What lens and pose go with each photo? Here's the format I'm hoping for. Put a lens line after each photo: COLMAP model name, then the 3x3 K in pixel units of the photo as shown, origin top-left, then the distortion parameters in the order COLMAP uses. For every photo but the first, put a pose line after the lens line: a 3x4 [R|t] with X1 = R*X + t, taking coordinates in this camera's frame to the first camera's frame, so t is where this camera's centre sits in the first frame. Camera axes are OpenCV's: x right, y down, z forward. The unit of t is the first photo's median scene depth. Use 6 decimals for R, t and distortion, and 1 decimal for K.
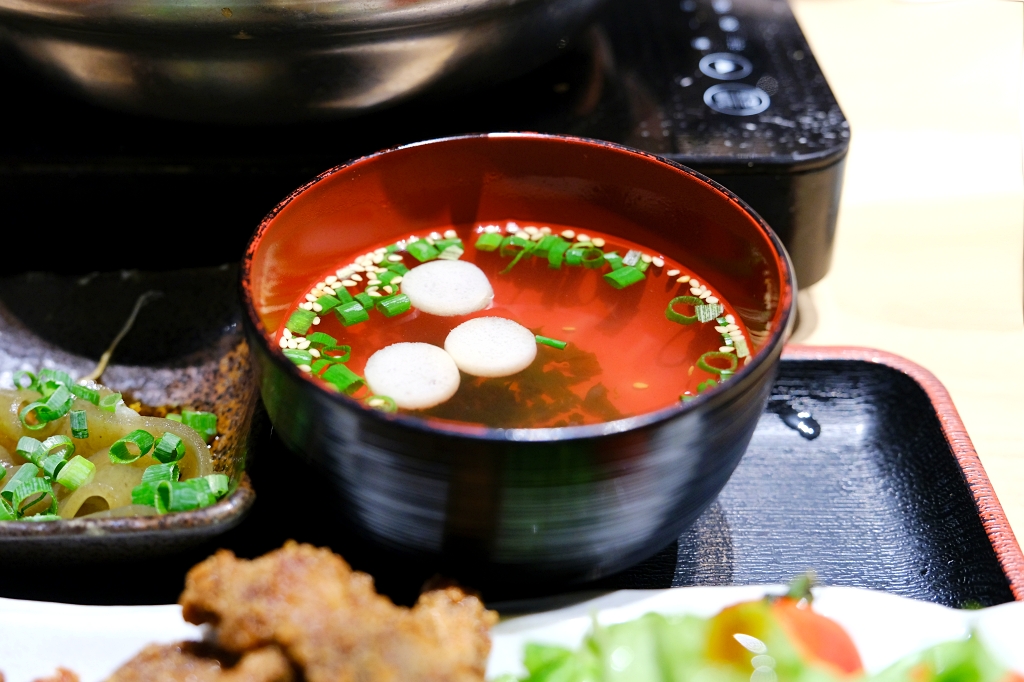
lens RADIAL K [[1188.3, 0, 505.1], [0, 1188.3, 336.5], [0, 0, 1]] dist [-0.037200, 0.000000]
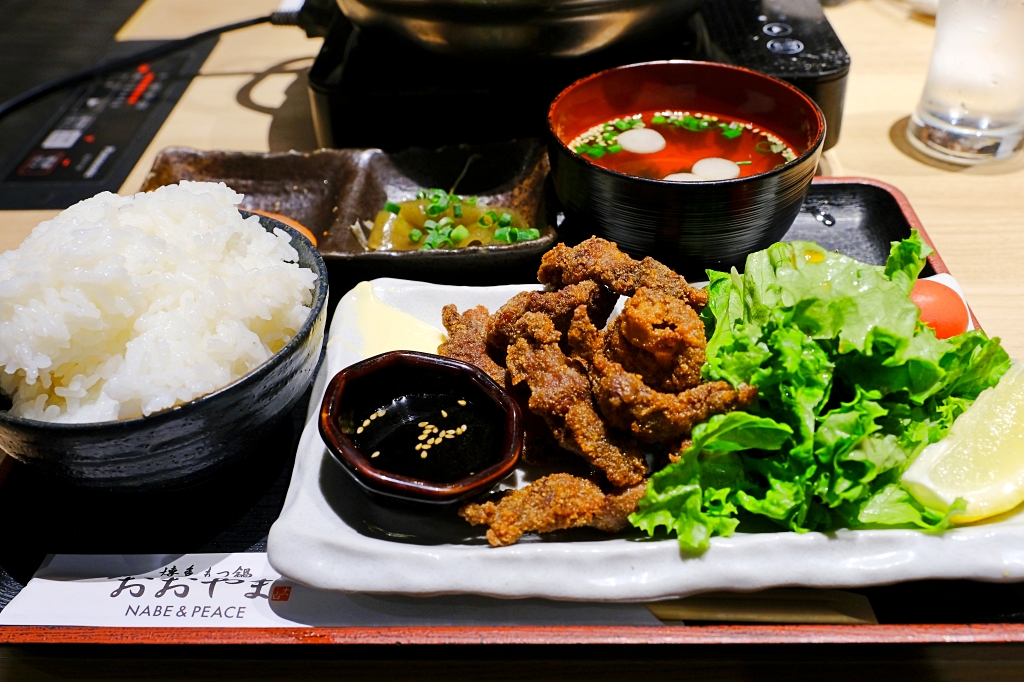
lens RADIAL K [[895.4, 0, 523.3], [0, 895.4, 348.0], [0, 0, 1]] dist [-0.015465, -0.013773]
pose [[0.998337, -0.018968, -0.054431, -0.152764], [0.021952, 0.998258, 0.054757, 0.195614], [0.053297, -0.055861, 0.997015, -0.441756]]
